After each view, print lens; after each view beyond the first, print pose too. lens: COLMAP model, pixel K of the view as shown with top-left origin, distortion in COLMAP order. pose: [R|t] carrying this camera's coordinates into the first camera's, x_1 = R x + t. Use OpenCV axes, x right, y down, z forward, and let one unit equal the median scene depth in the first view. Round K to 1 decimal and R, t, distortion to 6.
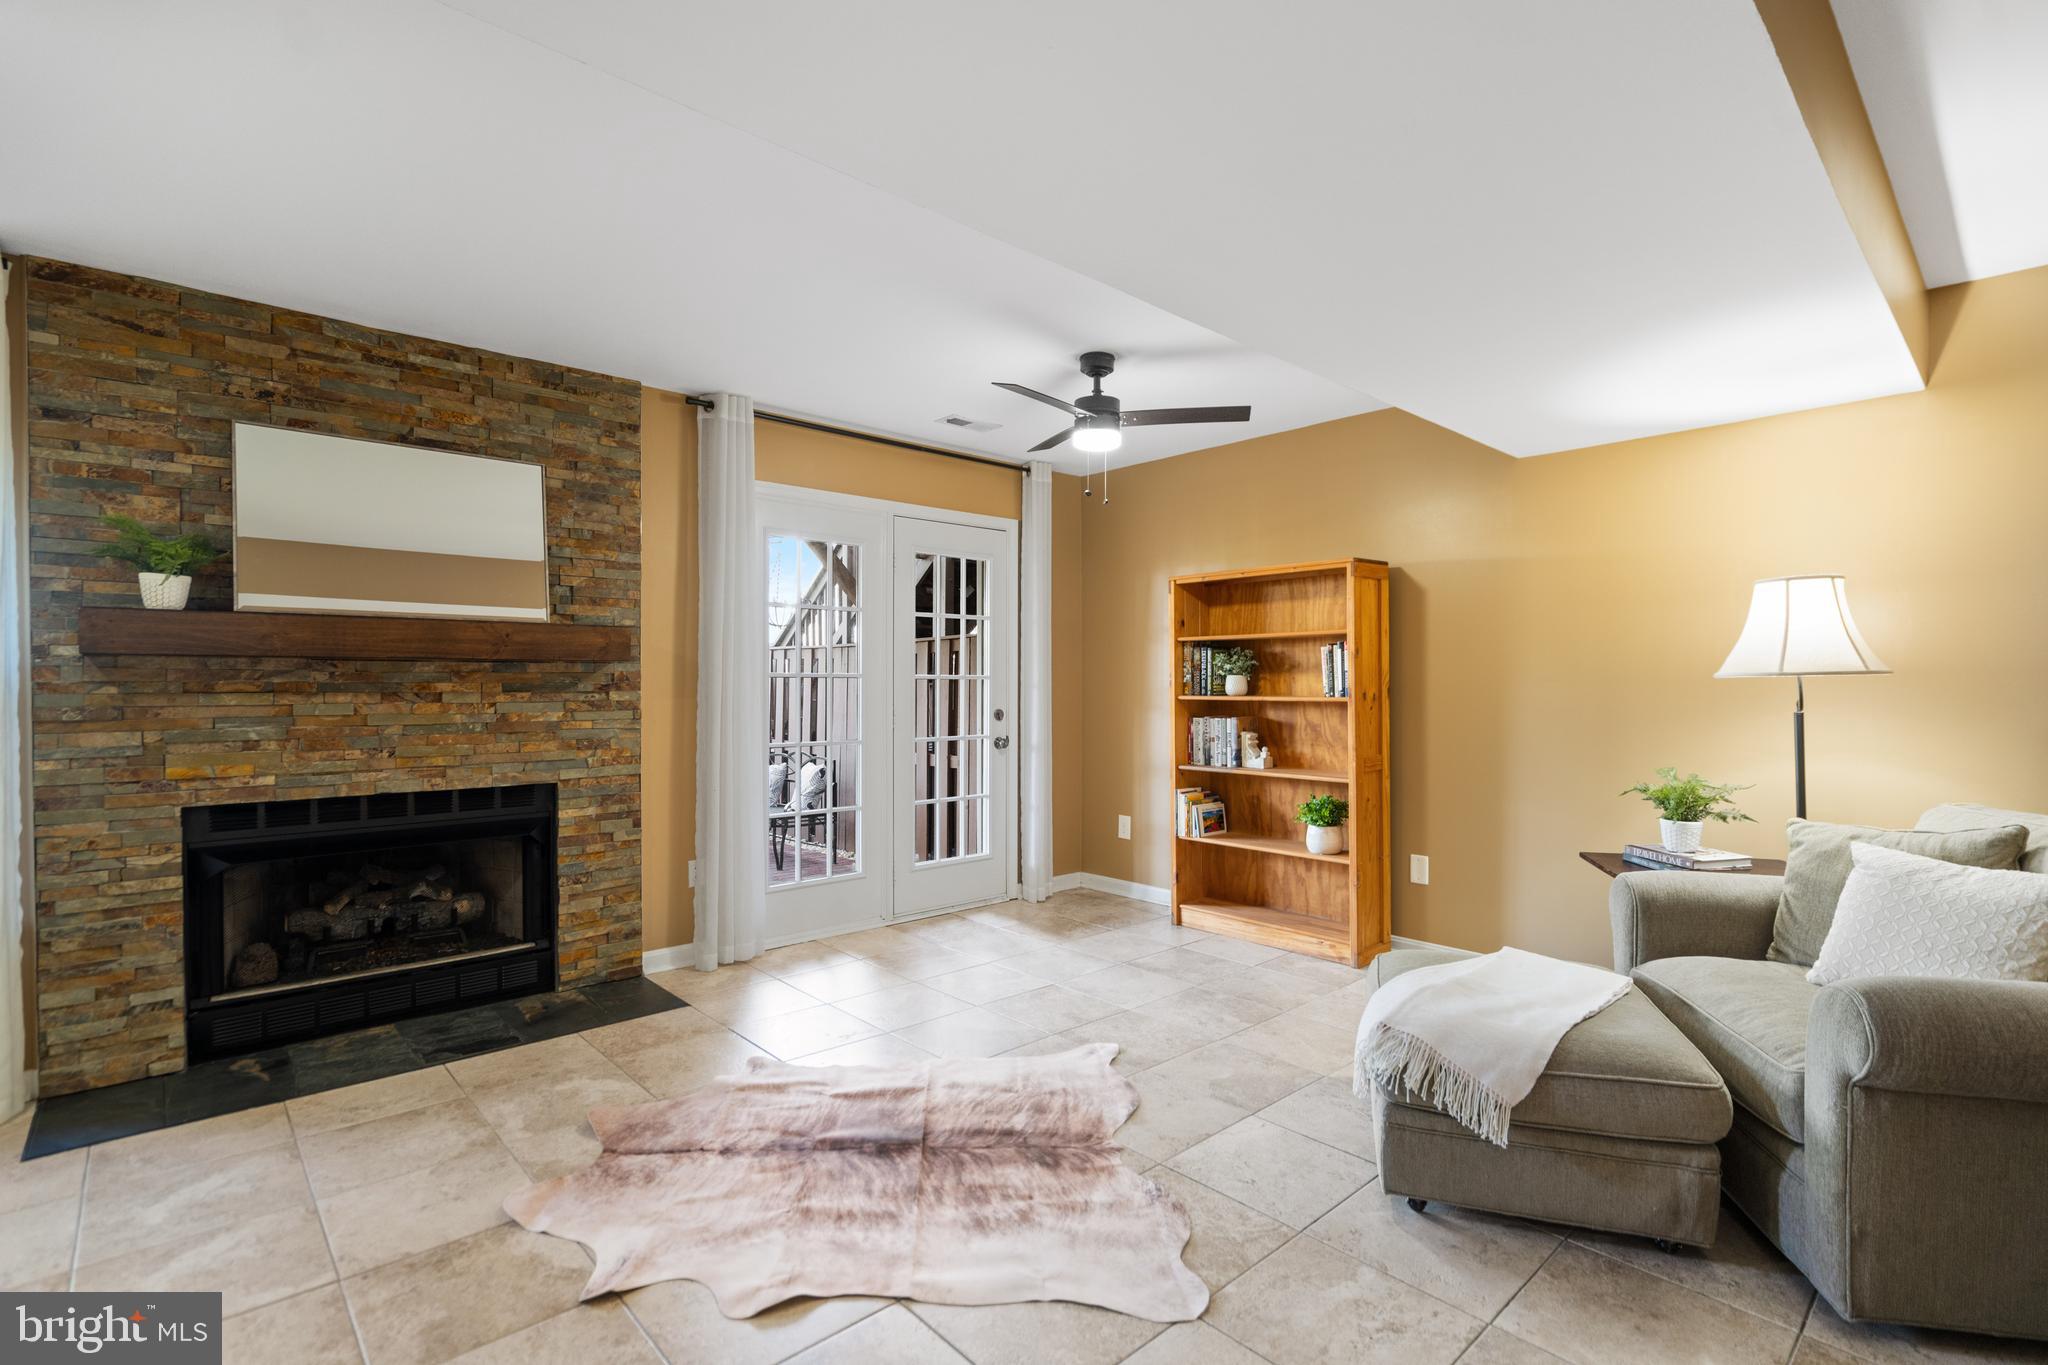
lens RADIAL K [[951.2, 0, 1019.4], [0, 951.2, 682.6], [0, 0, 1]] dist [0.000704, -0.000034]
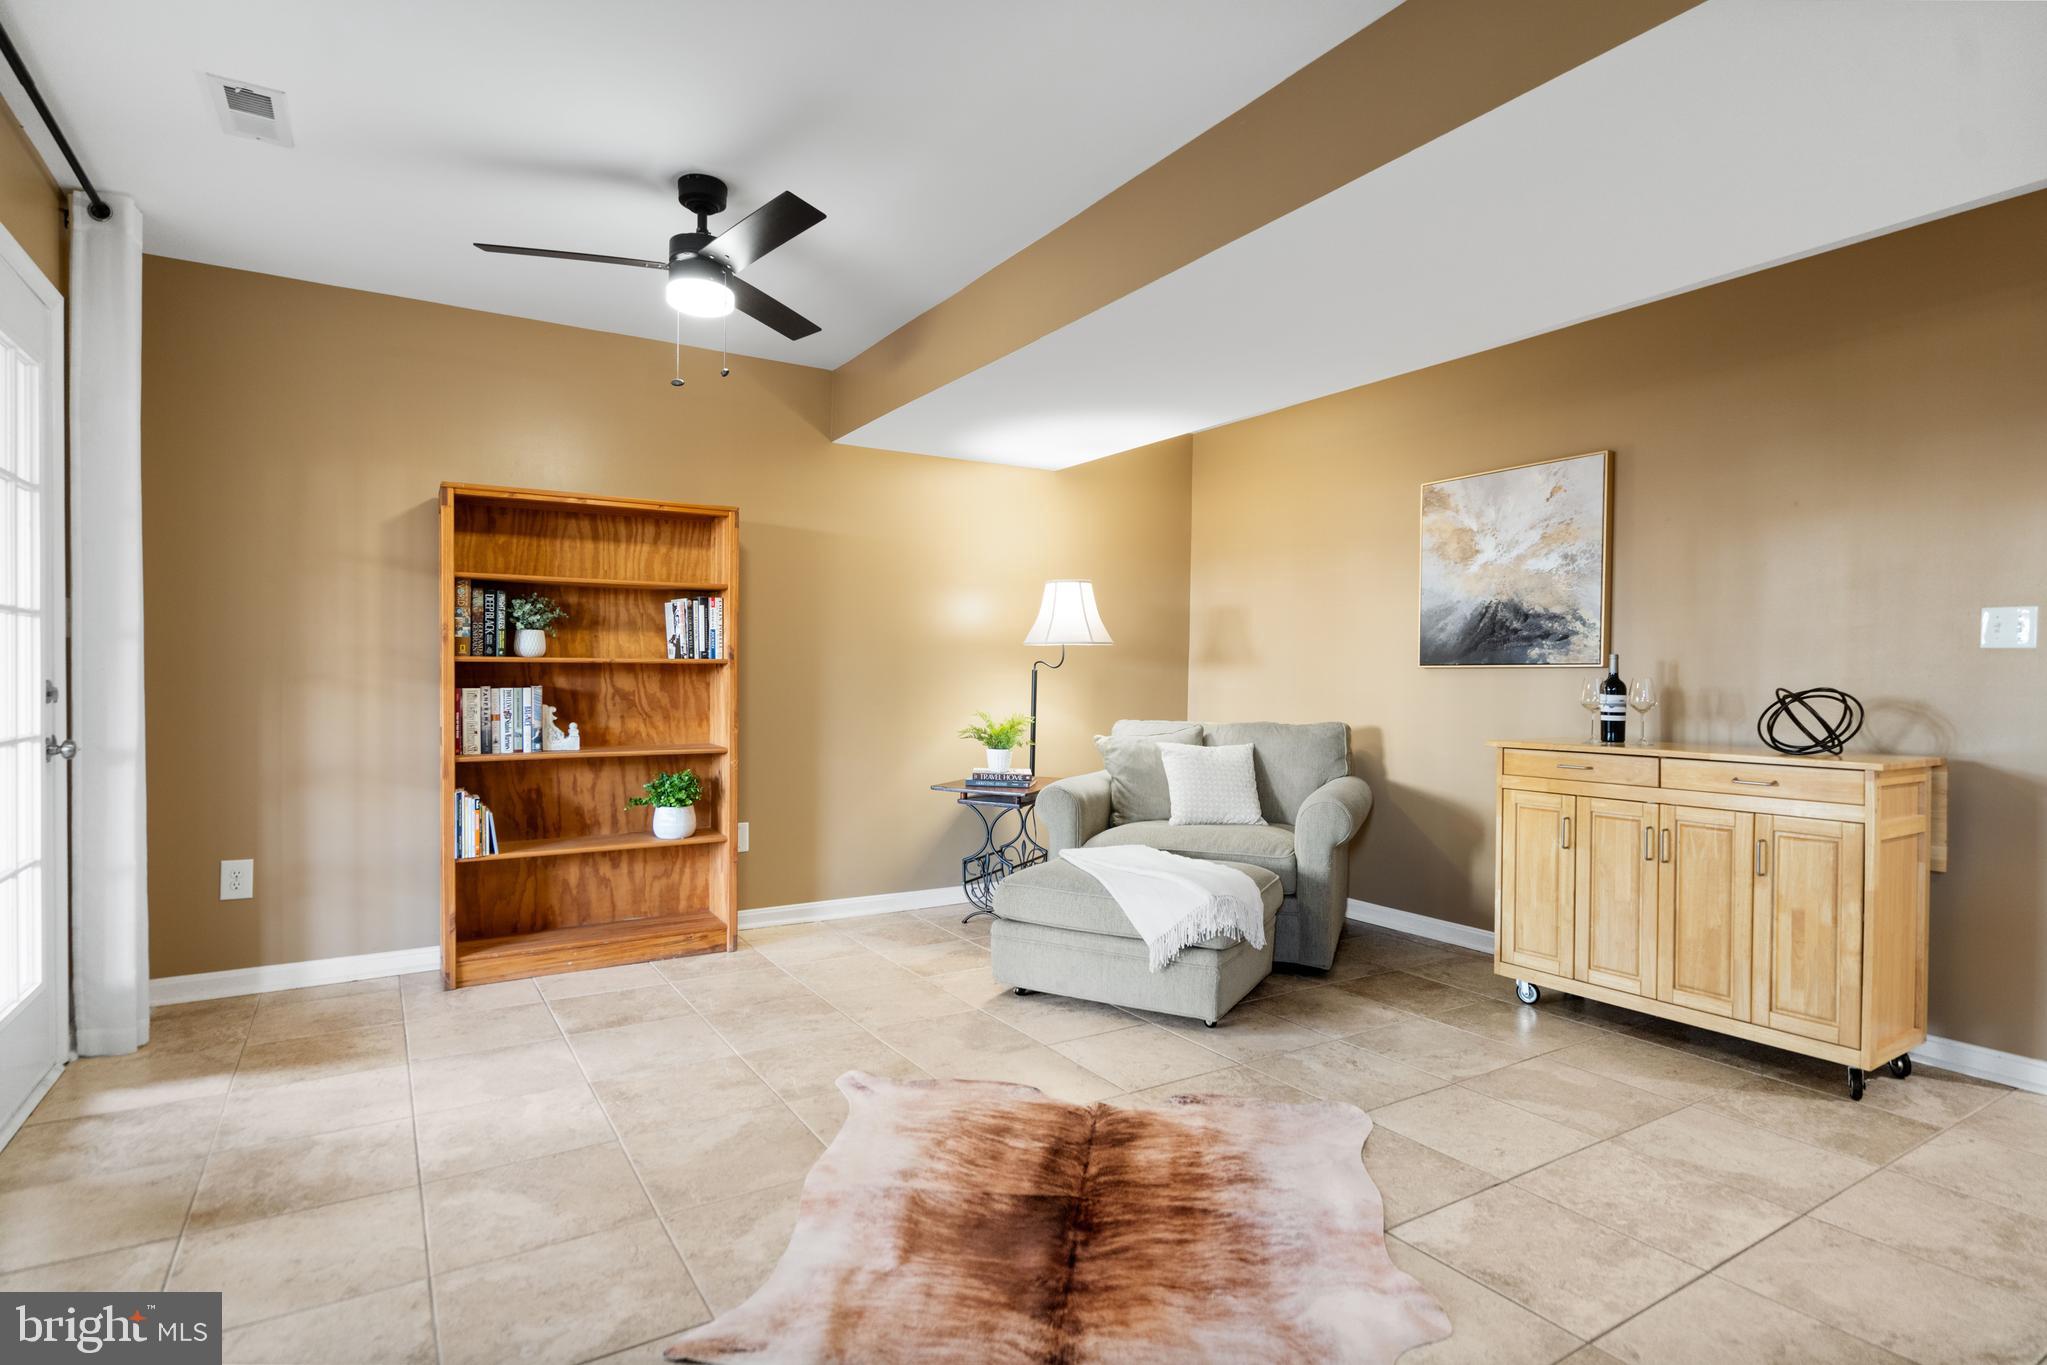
lens RADIAL K [[1032.5, 0, 1017.8], [0, 1032.5, 683.8], [0, 0, 1]] dist [0.003576, 0.000500]
pose [[0.178753, -0.008418, 0.983858, -0.526439], [-0.007006, 0.999927, 0.009828, 0.024926], [-0.983869, -0.008650, 0.178681, 0.493307]]
